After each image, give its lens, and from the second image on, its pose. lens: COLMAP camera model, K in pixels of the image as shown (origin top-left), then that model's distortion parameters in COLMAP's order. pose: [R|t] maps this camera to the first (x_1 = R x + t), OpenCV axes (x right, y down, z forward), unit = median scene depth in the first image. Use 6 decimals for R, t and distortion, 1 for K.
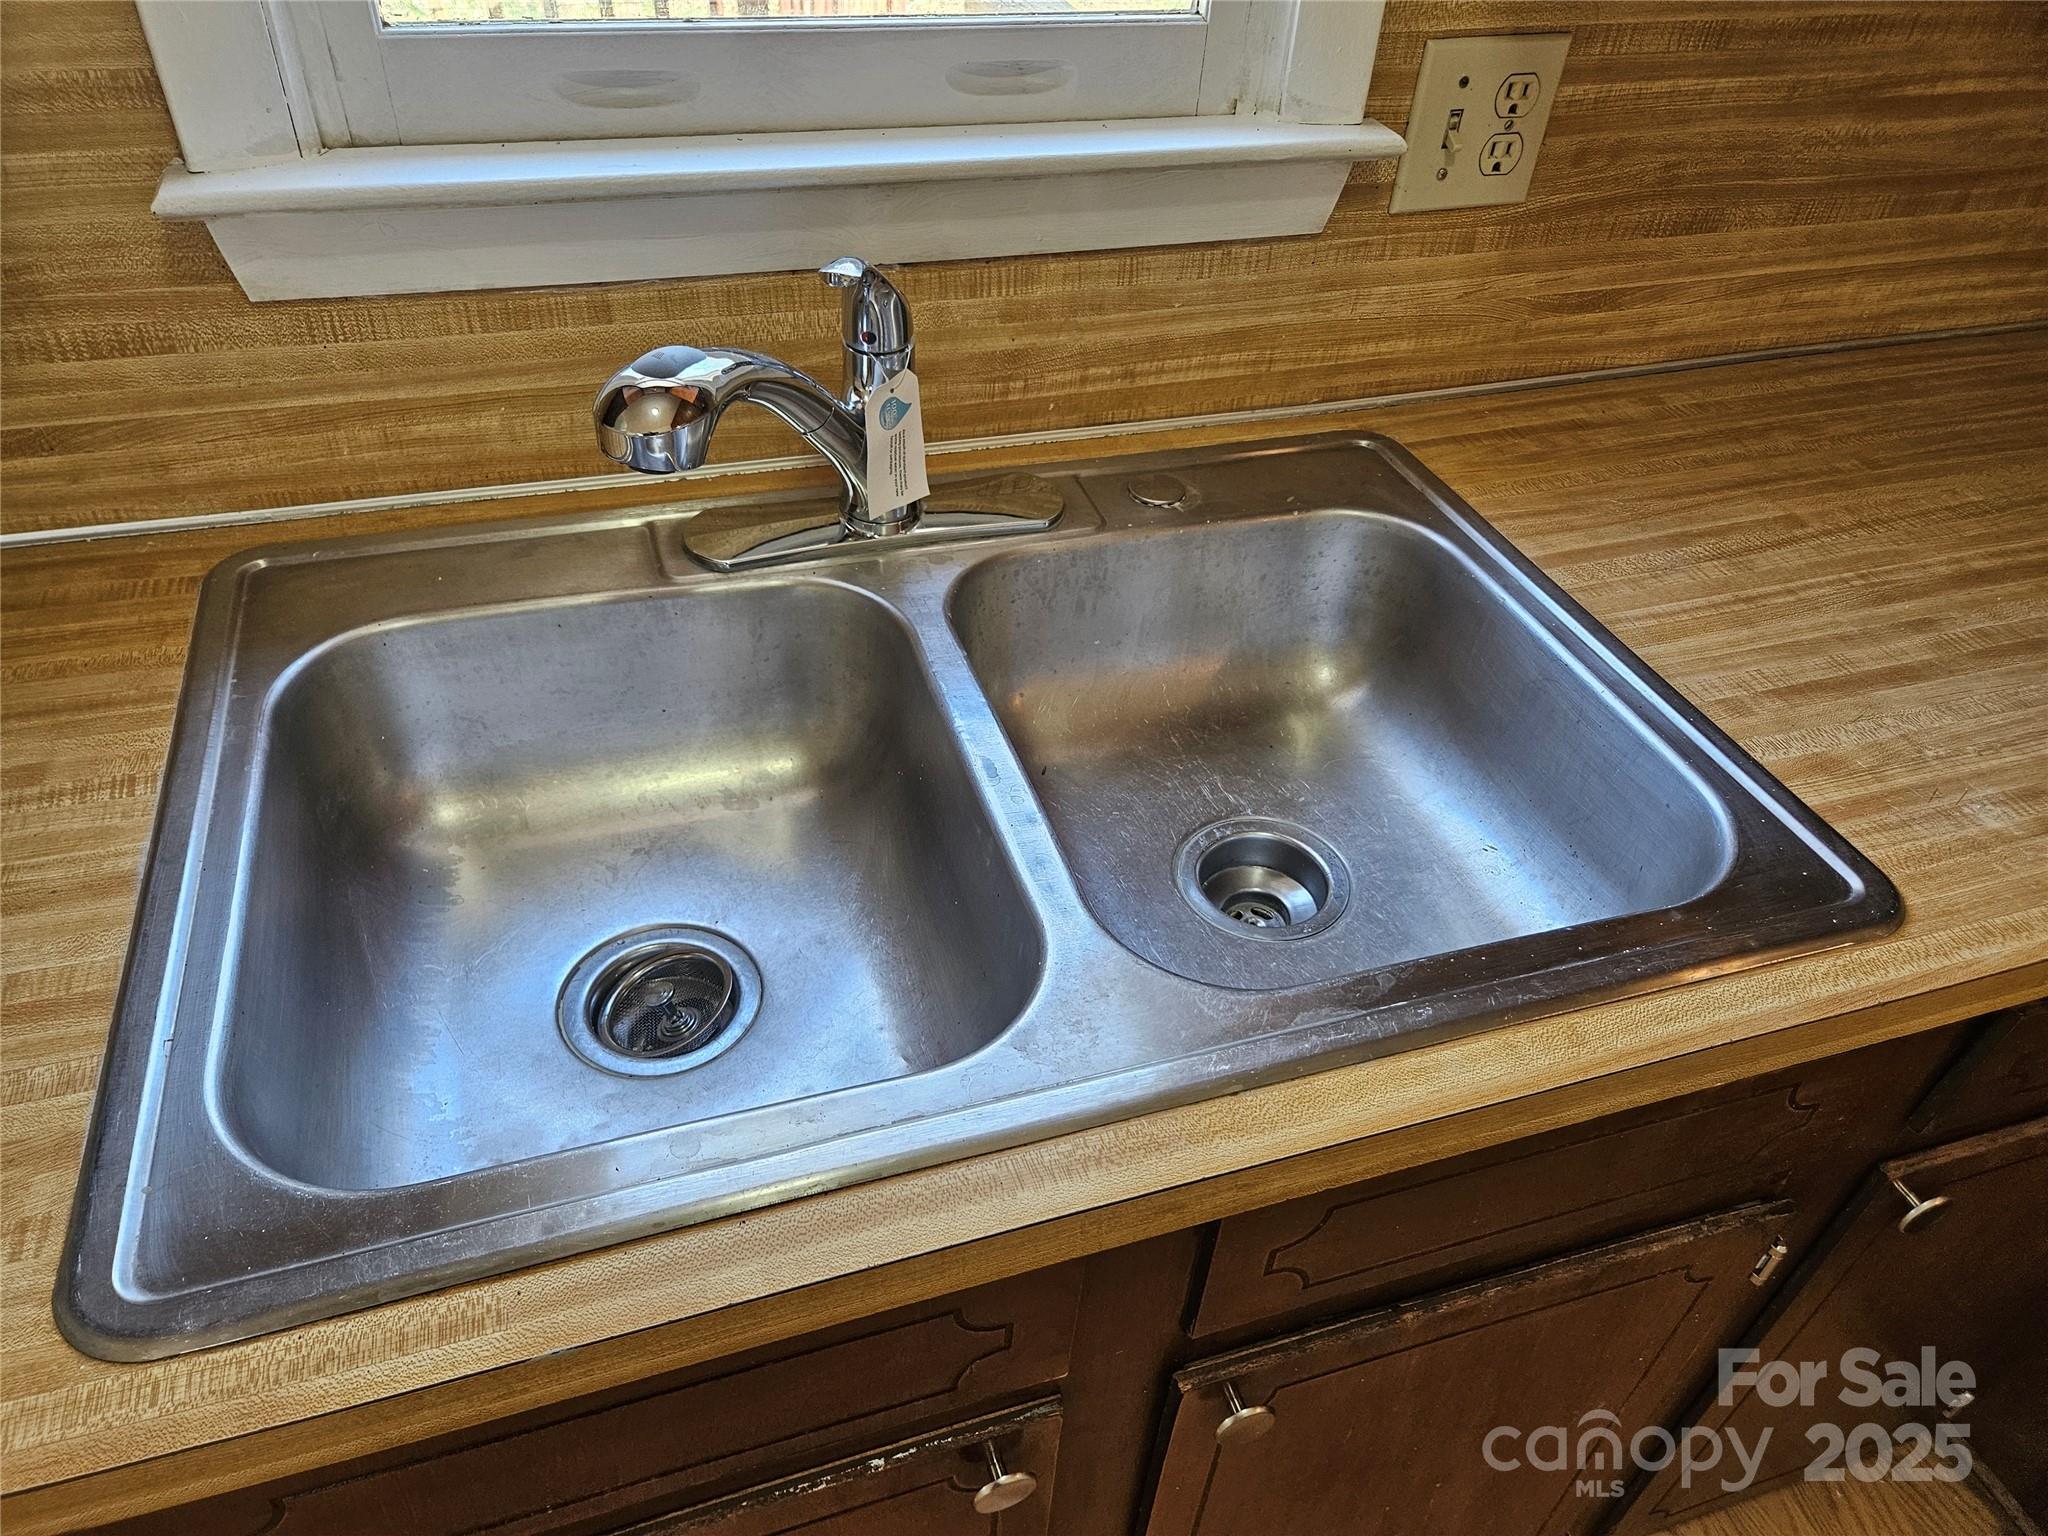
lens RADIAL K [[1372.8, 0, 1003.5], [0, 1372.8, 775.7], [0, 0, 1]] dist [0.062435, -0.049775]
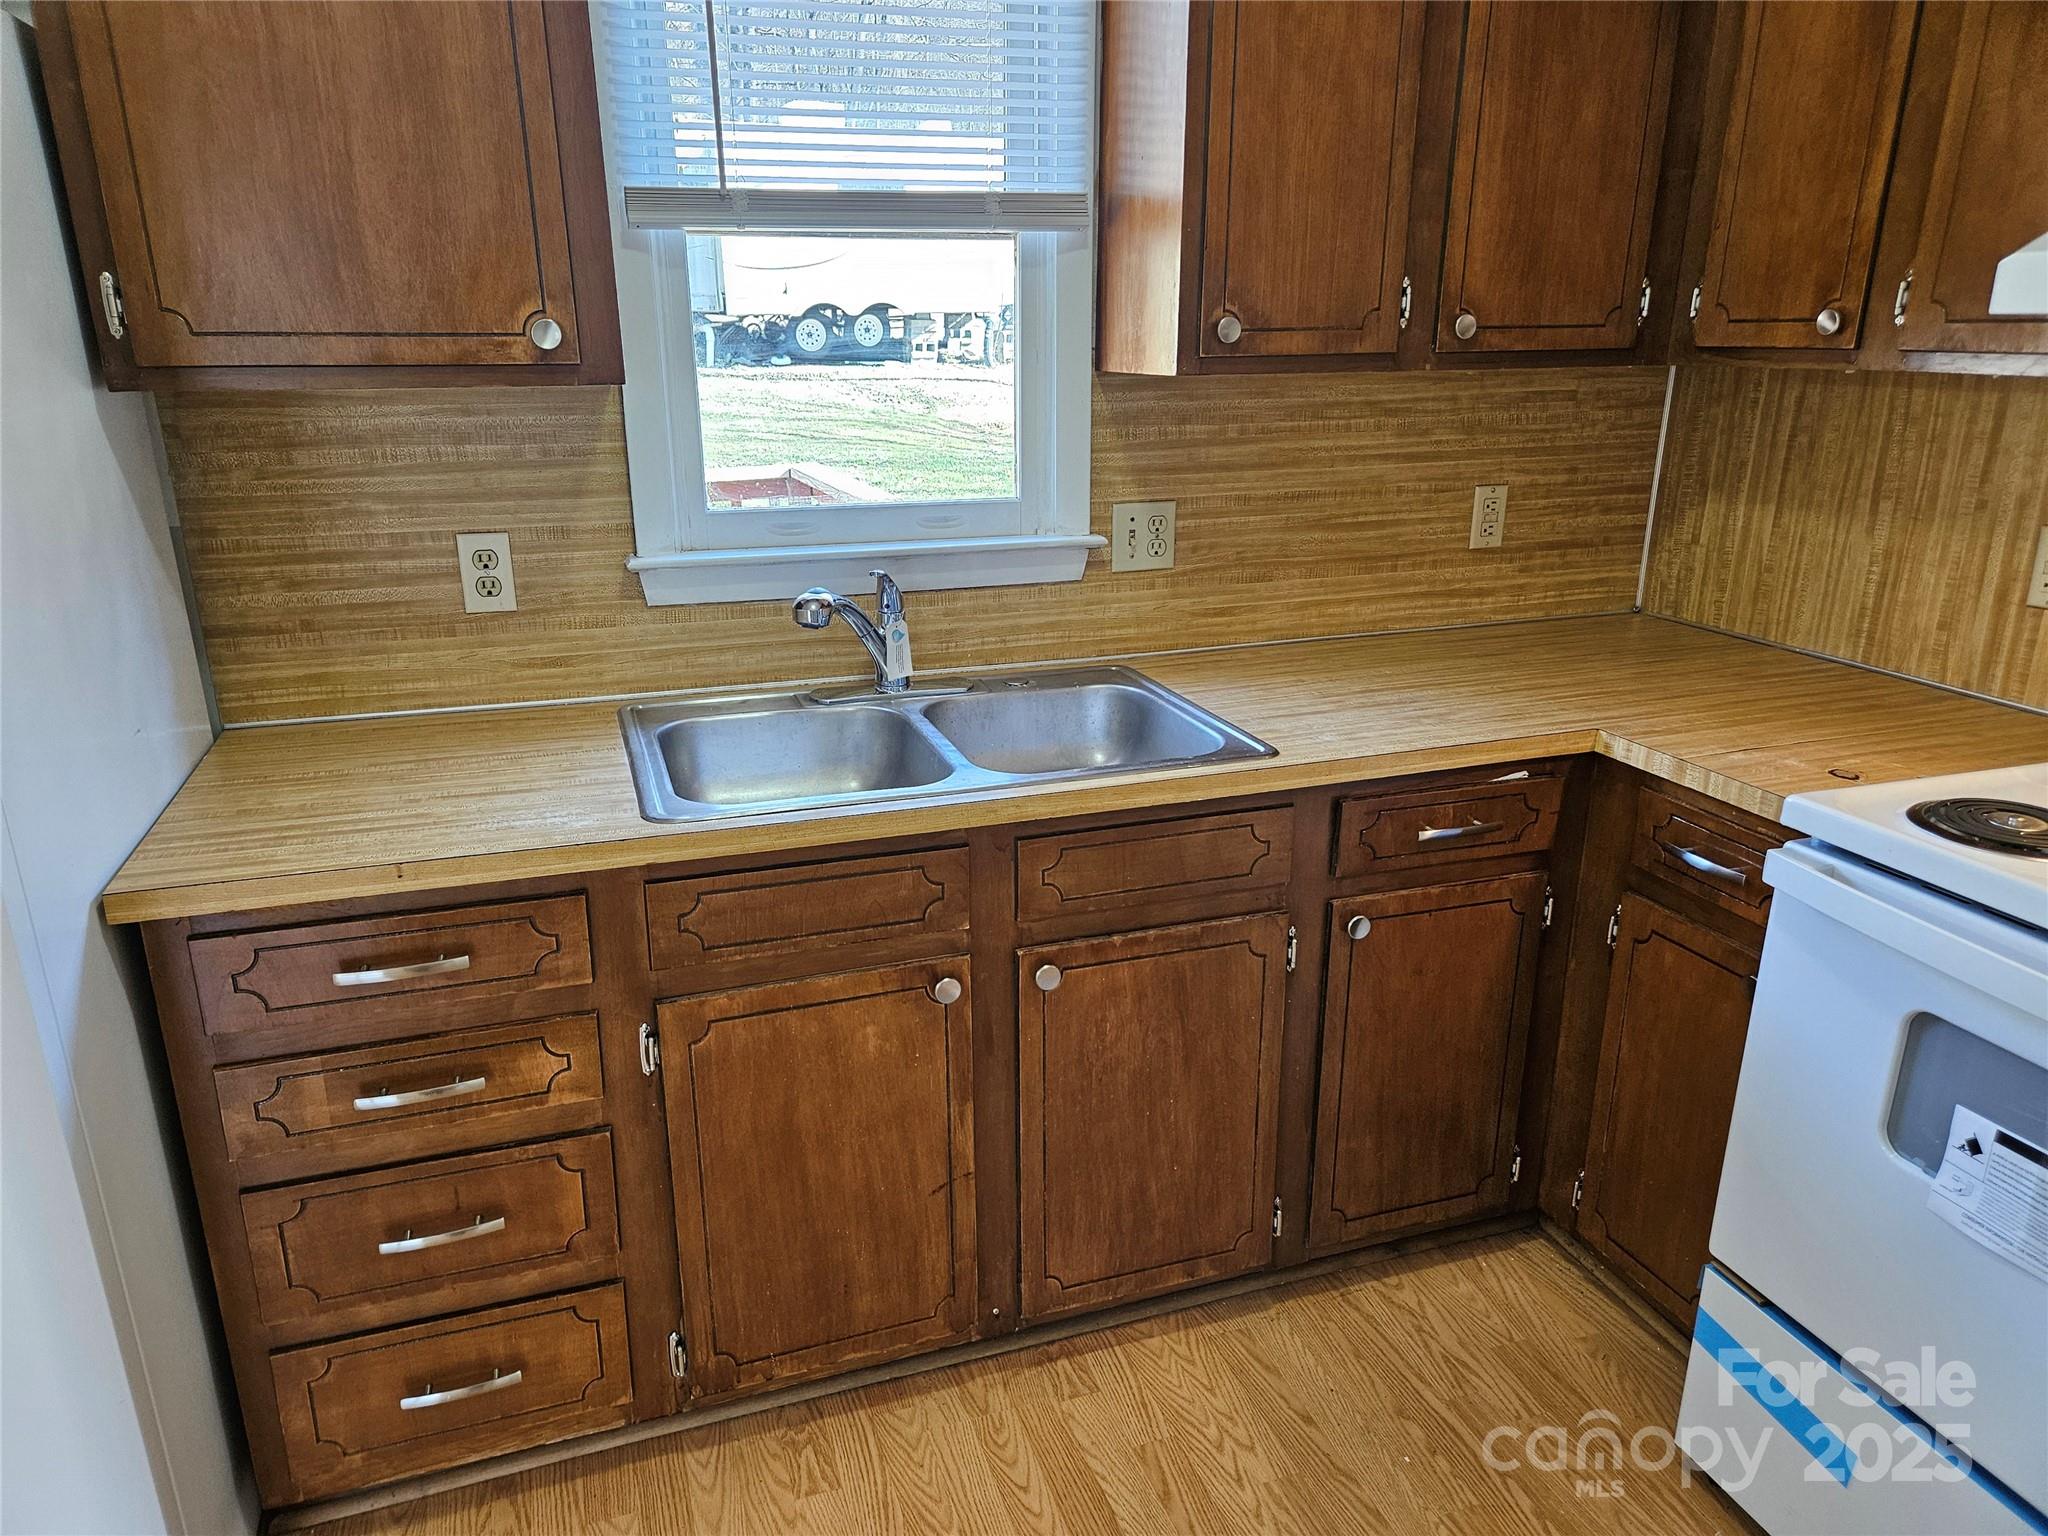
lens RADIAL K [[1372.8, 0, 998.4], [0, 1372.8, 780.8], [0, 0, 1]] dist [0.062435, -0.049775]
pose [[0.998691, -0.050765, -0.006223, 0.089399], [0.044730, 0.925942, -0.375008, 0.788873], [0.024799, 0.374239, 0.927001, -1.023665]]
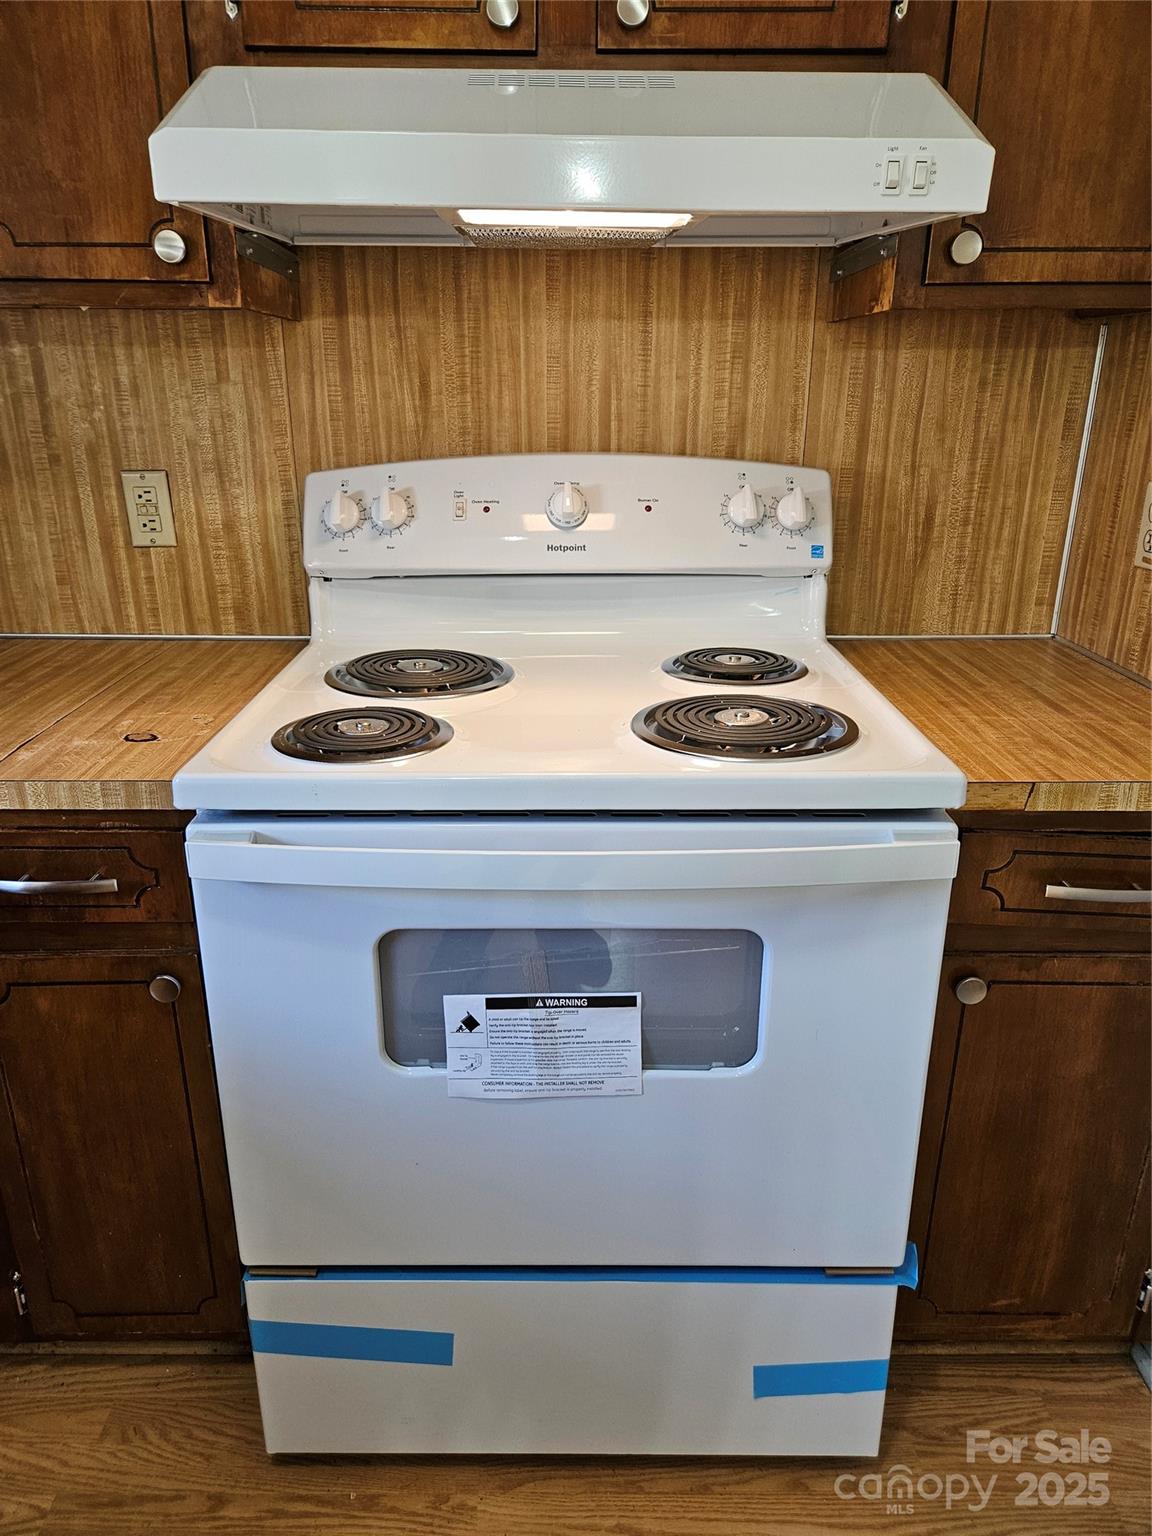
lens RADIAL K [[1029.6, 0, 557.5], [0, 1029.6, 761.8], [0, 0, 1]] dist [0.062435, -0.049775]
pose [[0.301473, -0.368770, 0.879274, 0.203270], [0.627089, 0.771354, 0.108501, 0.365890], [-0.718244, 0.518673, 0.463794, -0.274981]]
